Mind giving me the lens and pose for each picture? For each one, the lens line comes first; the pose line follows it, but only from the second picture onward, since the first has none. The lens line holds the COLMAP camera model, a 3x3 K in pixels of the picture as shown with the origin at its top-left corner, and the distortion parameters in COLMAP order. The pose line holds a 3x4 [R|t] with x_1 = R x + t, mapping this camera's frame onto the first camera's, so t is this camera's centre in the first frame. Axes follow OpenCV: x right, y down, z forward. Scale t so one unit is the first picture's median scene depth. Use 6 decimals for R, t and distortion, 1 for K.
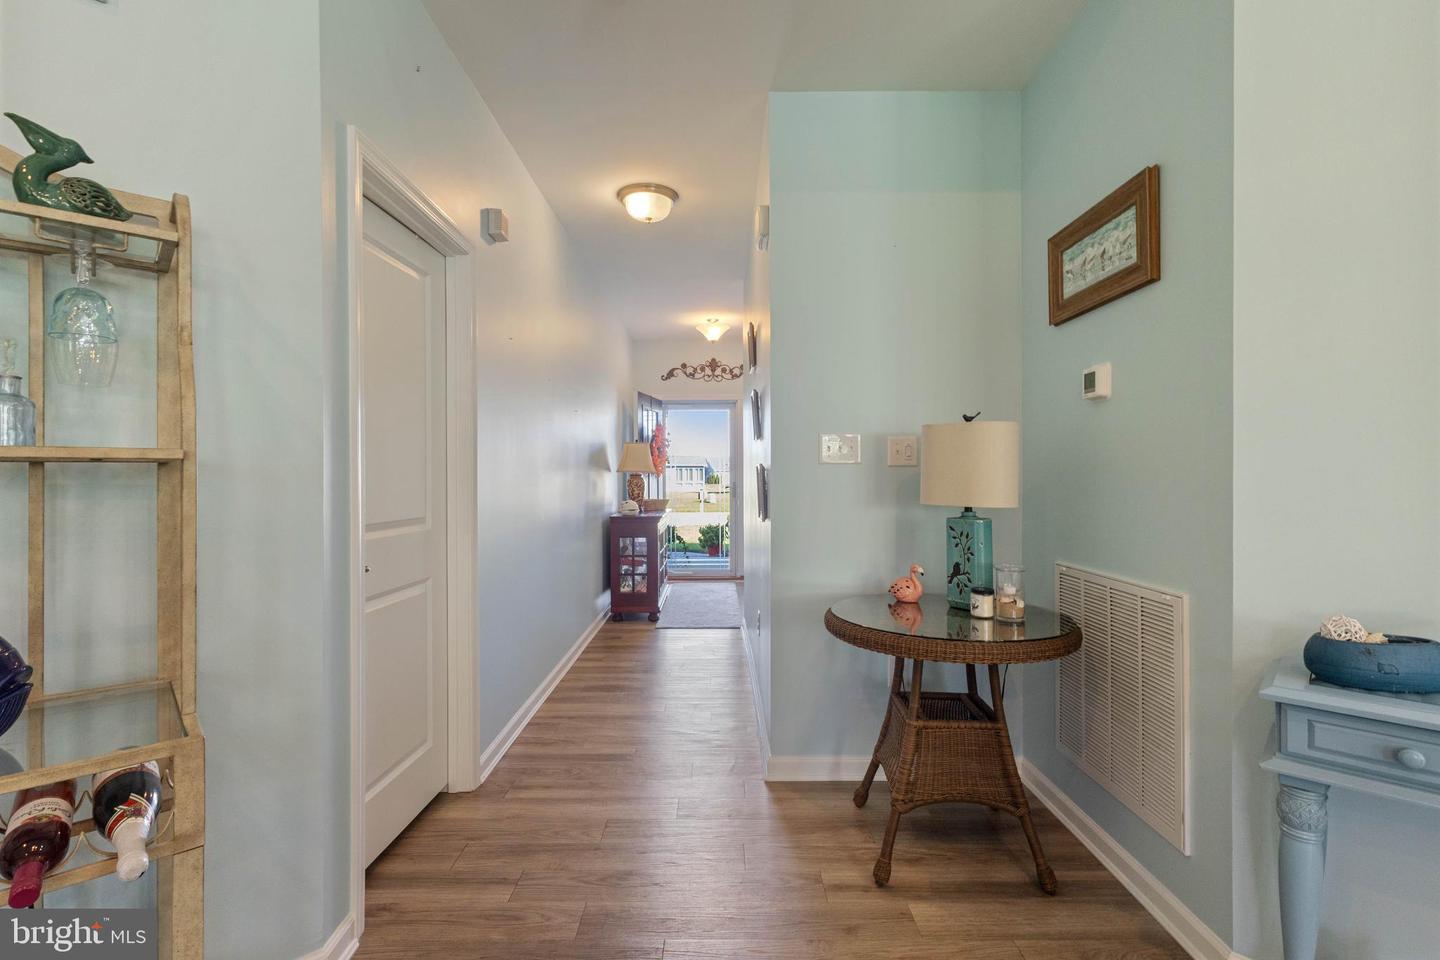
lens RADIAL K [[661.3, 0, 716.1], [0, 661.3, 482.1], [0, 0, 1]] dist [0.001614, 0.000690]
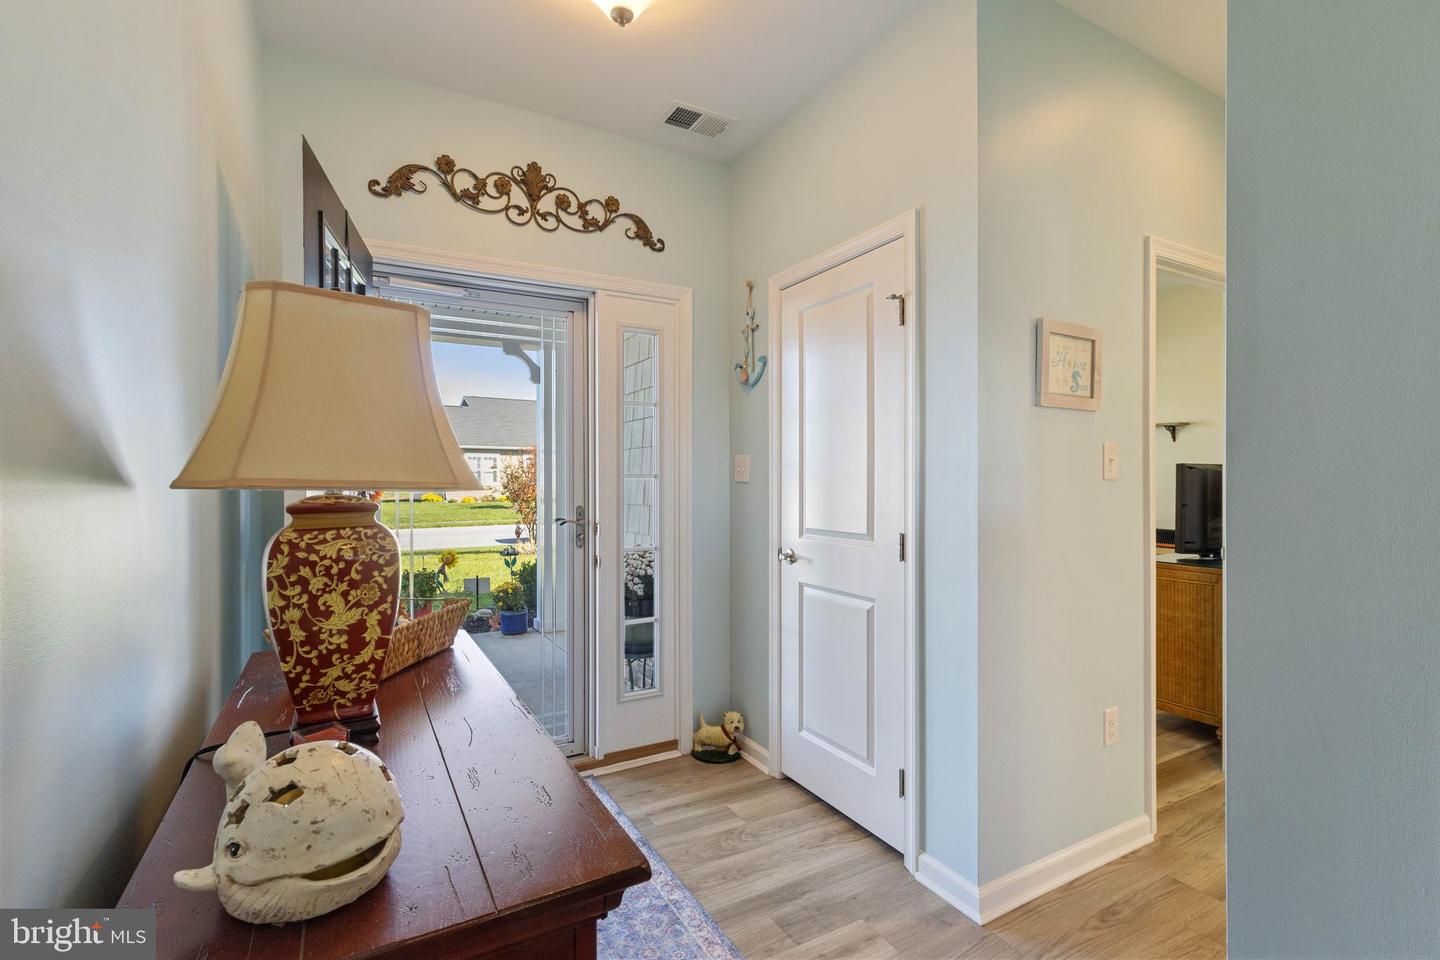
lens RADIAL K [[661.3, 0, 716.1], [0, 661.3, 482.1], [0, 0, 1]] dist [0.001614, 0.000690]
pose [[0.872704, 0.004998, 0.488224, -0.092255], [-0.003048, 0.999984, -0.004788, -0.012810], [-0.488240, 0.002691, 0.872705, 0.638549]]
